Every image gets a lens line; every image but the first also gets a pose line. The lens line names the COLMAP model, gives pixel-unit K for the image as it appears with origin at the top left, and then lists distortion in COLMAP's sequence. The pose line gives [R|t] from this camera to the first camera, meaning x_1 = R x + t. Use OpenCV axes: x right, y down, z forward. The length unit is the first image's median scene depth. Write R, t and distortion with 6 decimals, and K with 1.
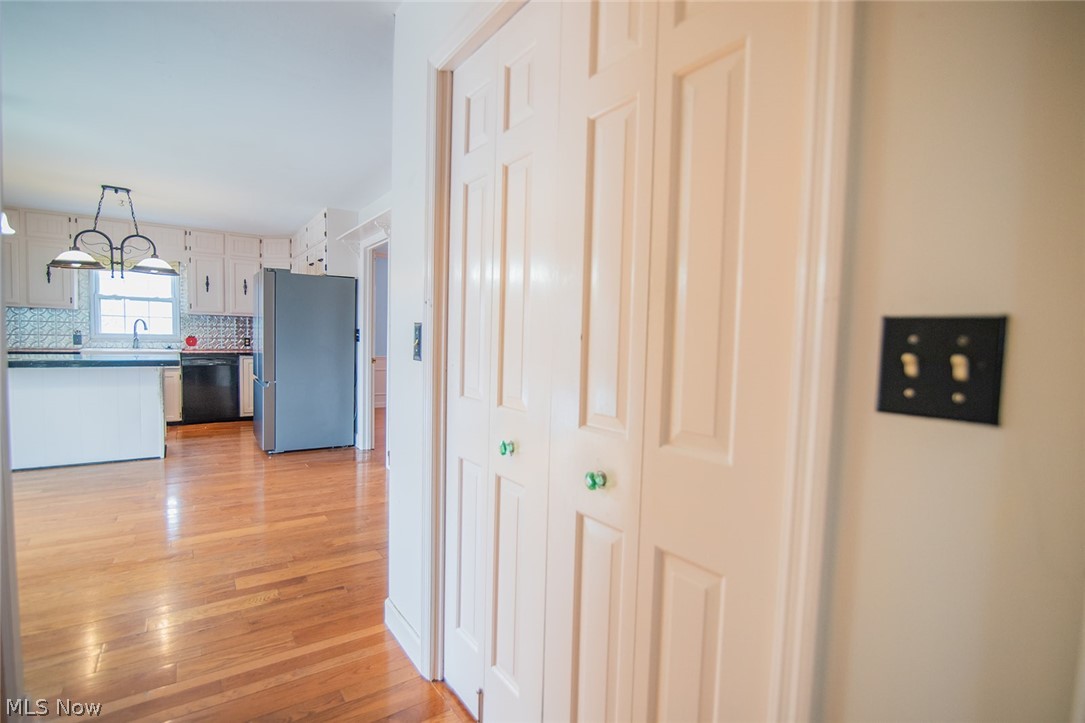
lens RADIAL K [[512.2, 0, 541.6], [0, 512.2, 367.2], [0, 0, 1]] dist [-0.019261, 0.001878]
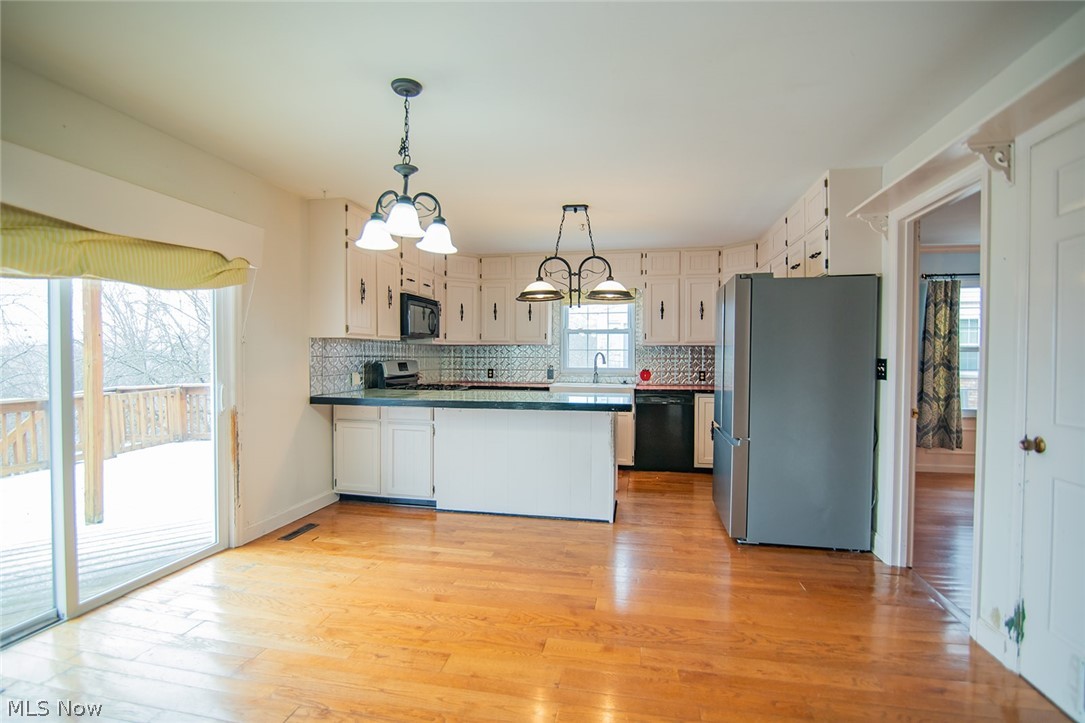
lens RADIAL K [[512.2, 0, 534.5], [0, 512.2, 362.7], [0, 0, 1]] dist [-0.019261, 0.001878]
pose [[0.683770, -0.015218, -0.729539, -0.201704], [-0.030283, 0.998329, -0.049208, -0.028469], [0.729069, 0.055740, 0.682167, 0.294011]]
